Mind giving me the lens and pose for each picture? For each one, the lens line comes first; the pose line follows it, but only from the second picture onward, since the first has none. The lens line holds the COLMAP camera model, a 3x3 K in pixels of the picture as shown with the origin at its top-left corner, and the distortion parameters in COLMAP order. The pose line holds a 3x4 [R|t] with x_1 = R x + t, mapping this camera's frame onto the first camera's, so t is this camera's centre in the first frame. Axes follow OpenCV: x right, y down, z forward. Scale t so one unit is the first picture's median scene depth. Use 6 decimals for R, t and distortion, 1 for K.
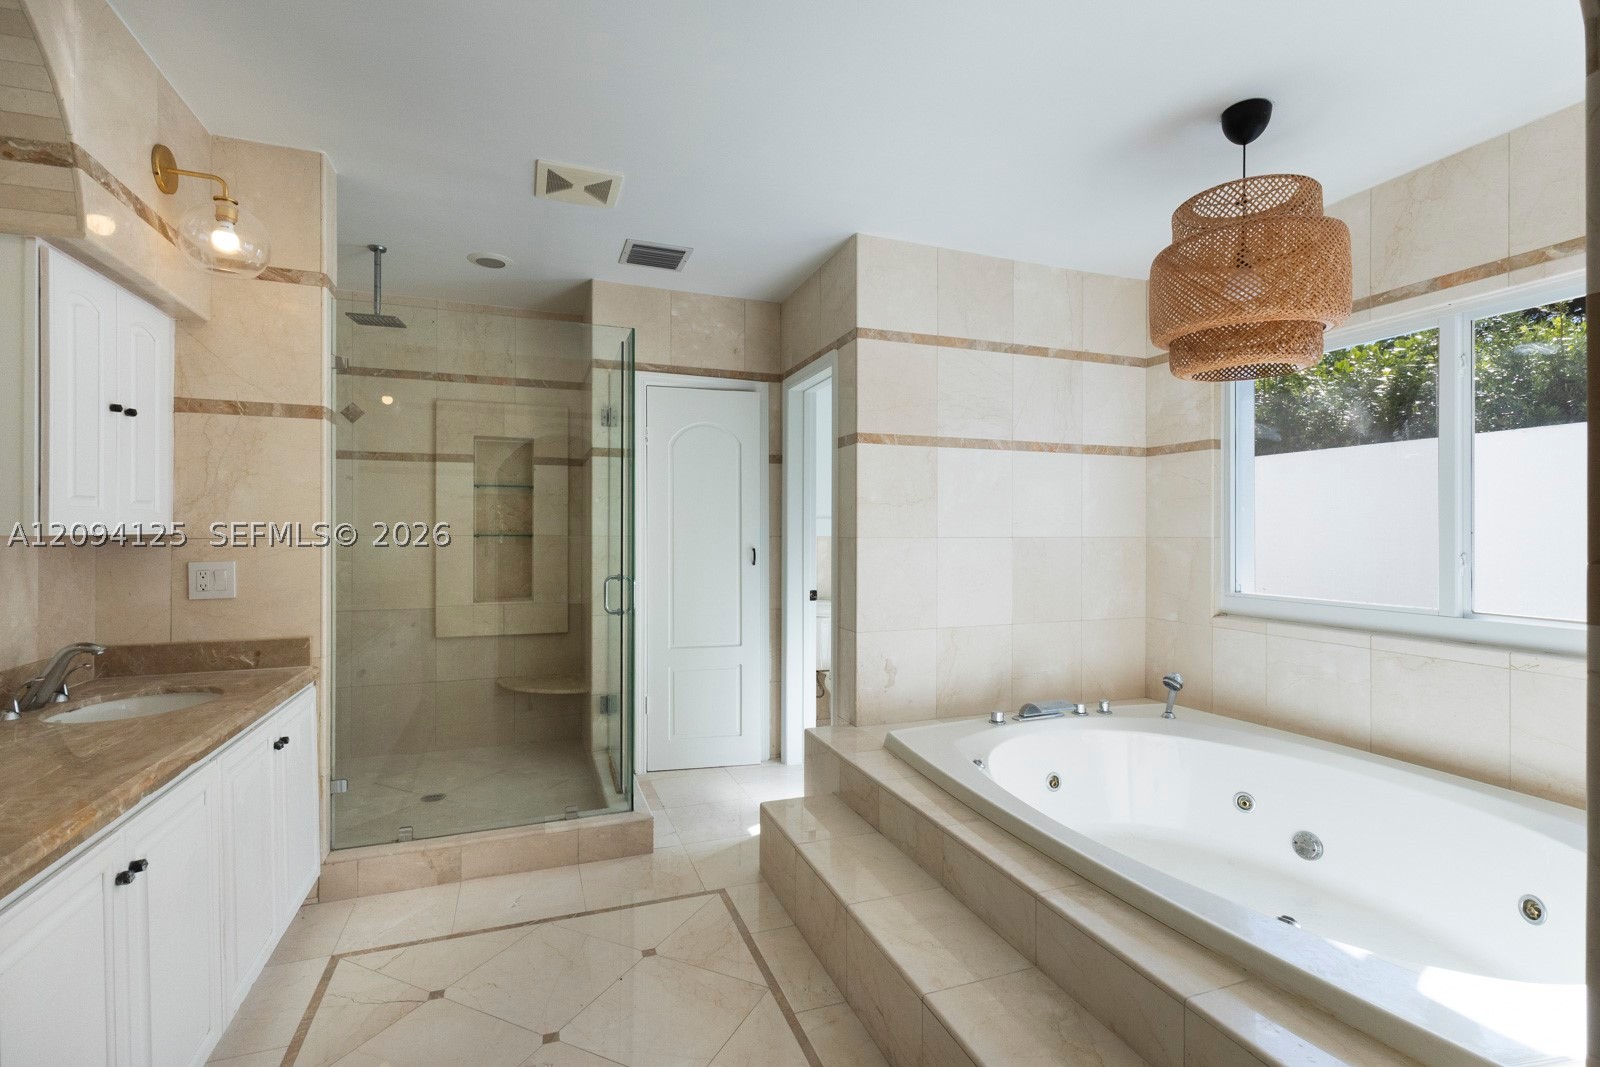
lens RADIAL K [[733.9, 0, 798.9], [0, 733.9, 531.6], [0, 0, 1]] dist [0.003889, 0.000366]
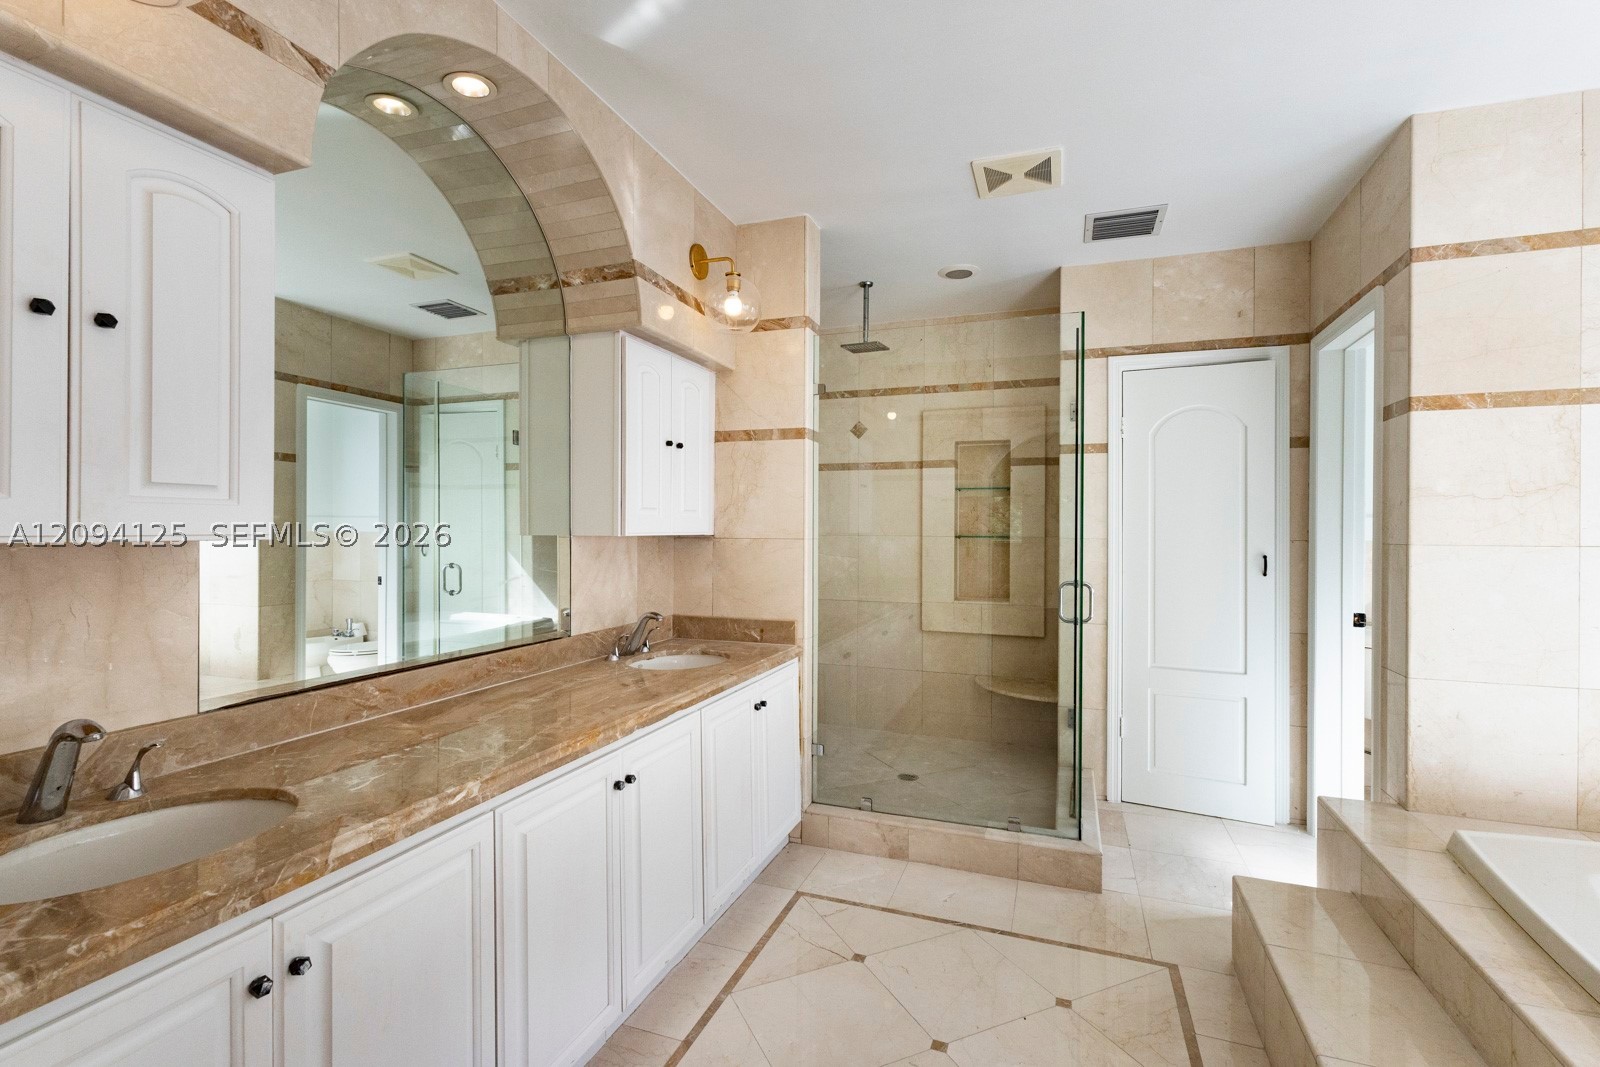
lens RADIAL K [[733.9, 0, 798.9], [0, 733.9, 531.9], [0, 0, 1]] dist [0.003889, 0.000366]
pose [[0.756385, 0.004484, -0.654111, 0.109383], [-0.003625, 0.999990, 0.002664, -0.004741], [0.654116, 0.000357, 0.756394, 0.083602]]
